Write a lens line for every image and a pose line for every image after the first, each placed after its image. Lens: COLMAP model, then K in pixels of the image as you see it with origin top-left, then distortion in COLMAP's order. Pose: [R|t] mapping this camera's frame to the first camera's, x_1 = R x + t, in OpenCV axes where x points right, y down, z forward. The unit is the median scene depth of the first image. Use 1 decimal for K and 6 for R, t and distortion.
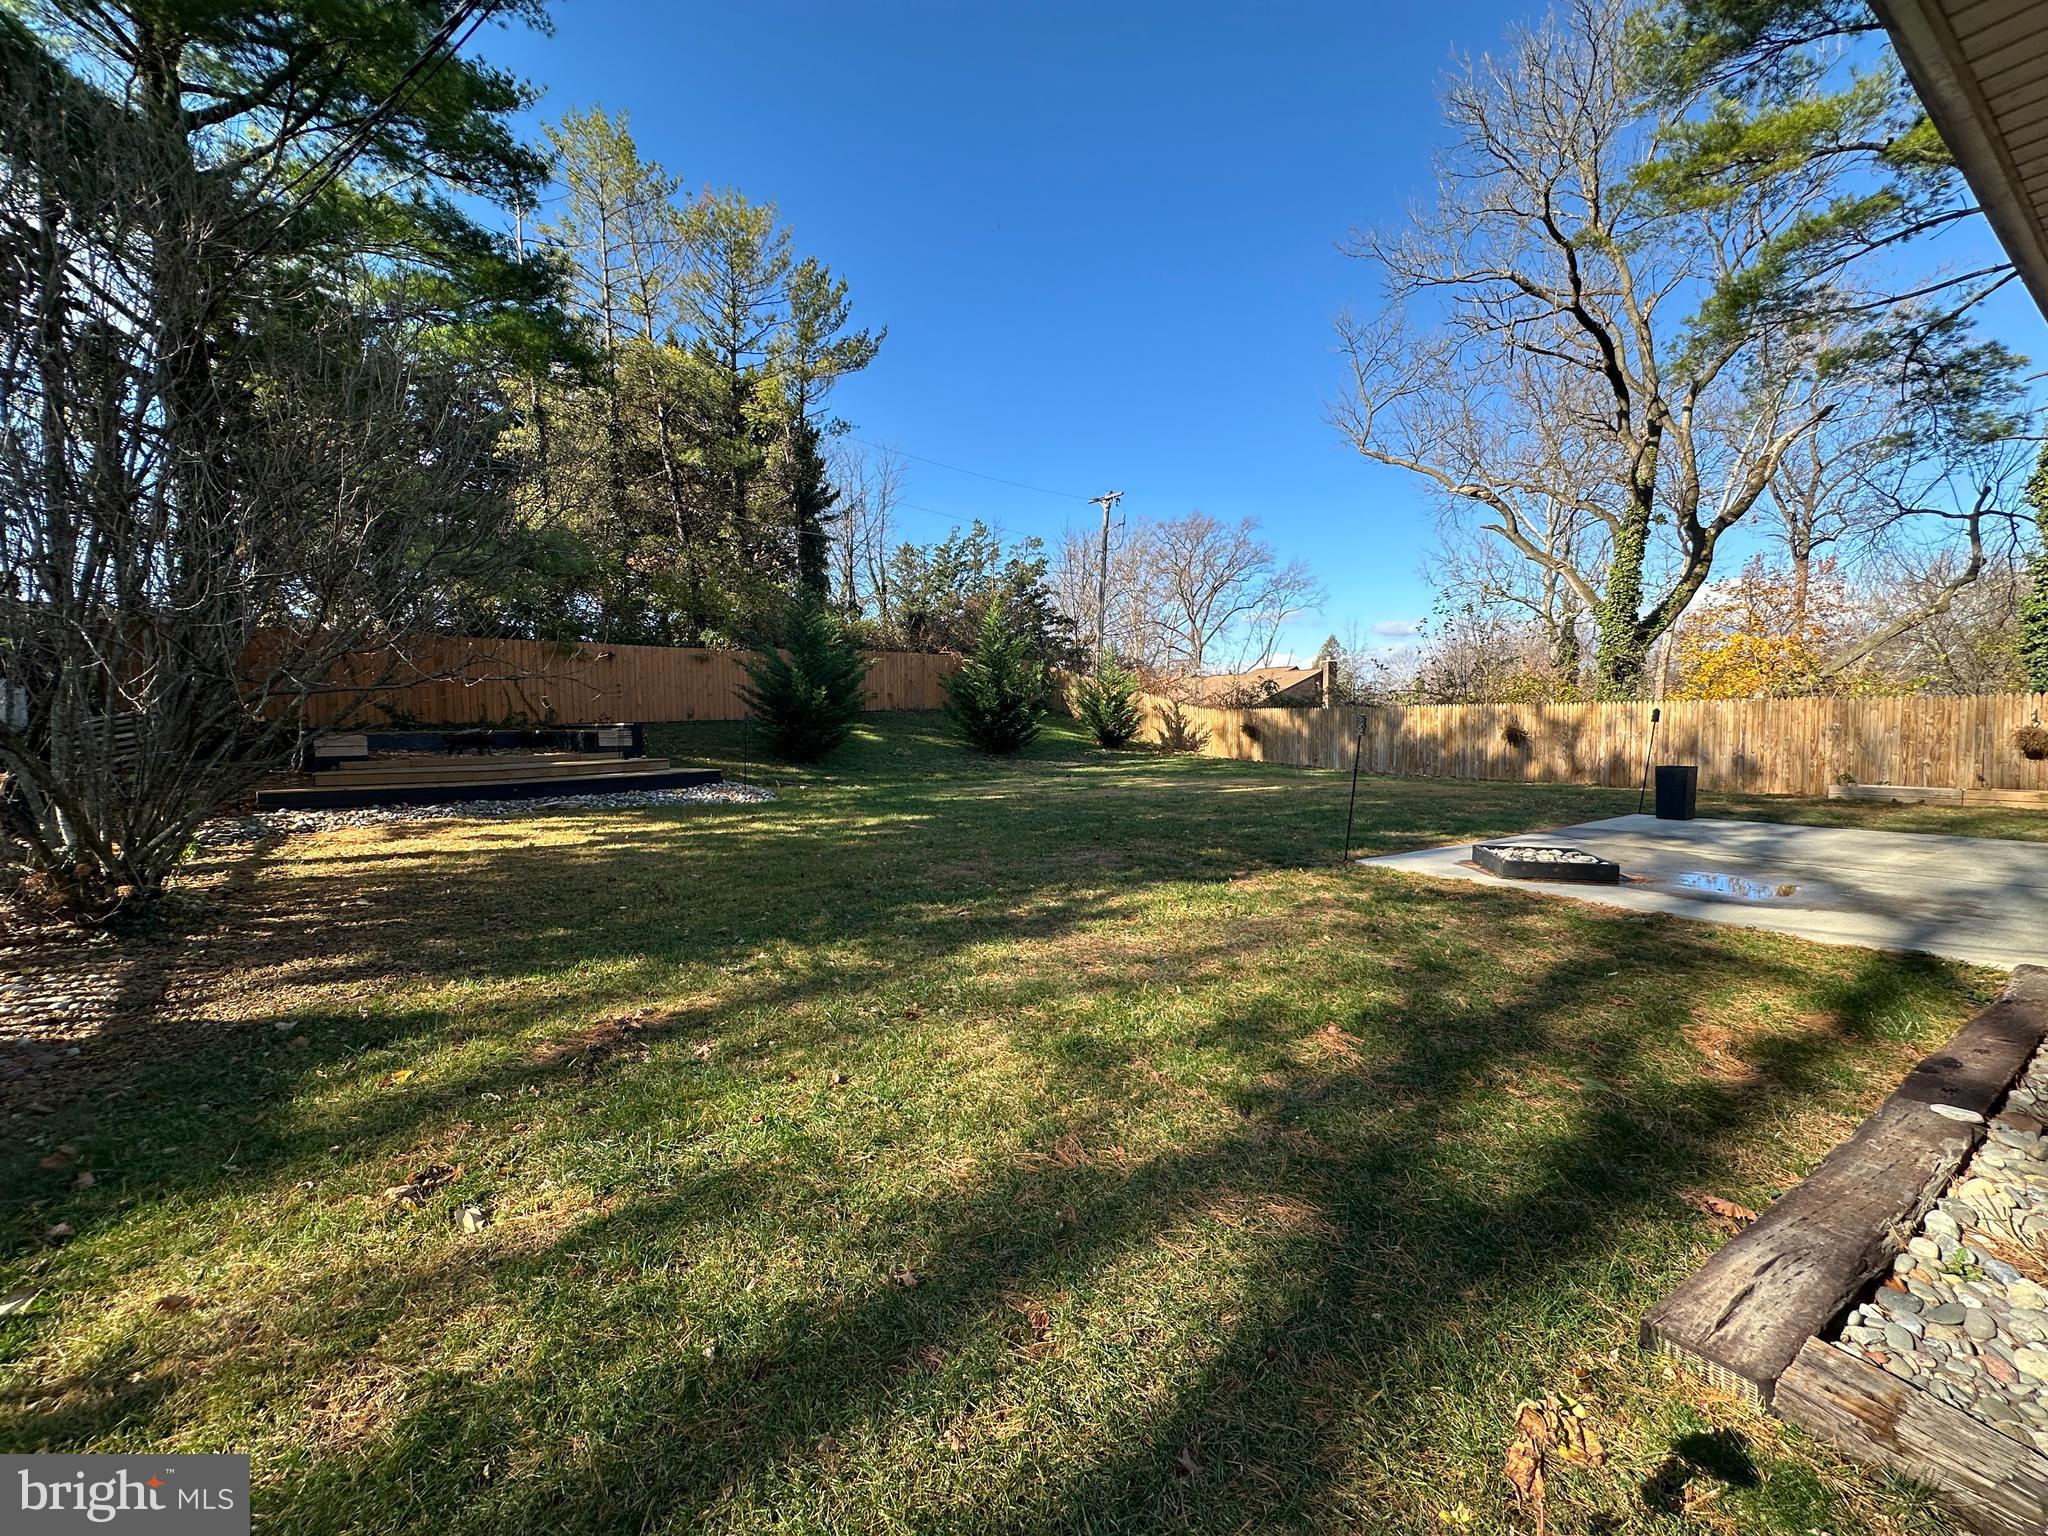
lens RADIAL K [[823.5, 0, 1024.8], [0, 823.5, 783.5], [0, 0, 1]] dist [-0.003569, 0.000819]
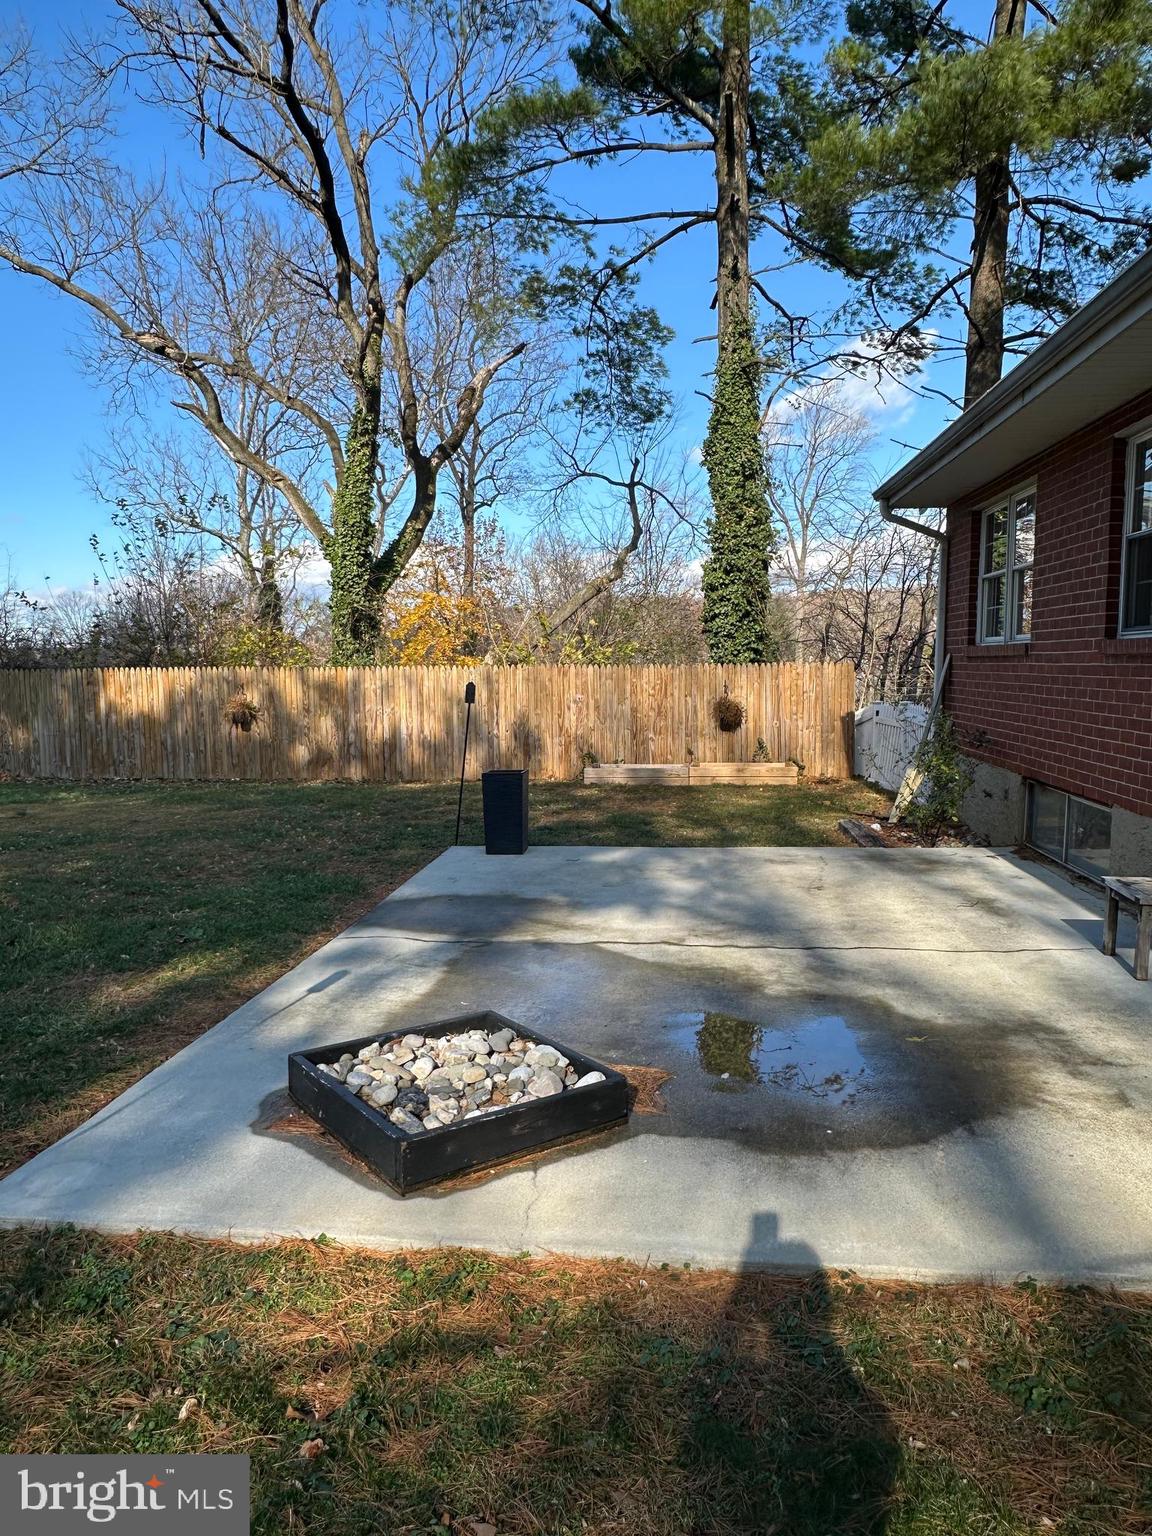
lens RADIAL K [[1027.6, 0, 579.5], [0, 1027.6, 768.5], [0, 0, 1]] dist [0.004359, -0.005331]
pose [[0.637313, -0.068382, 0.767565, 0.115888], [0.059124, 0.997458, 0.039772, -0.031314], [-0.768333, 0.020034, 0.639736, 0.243487]]
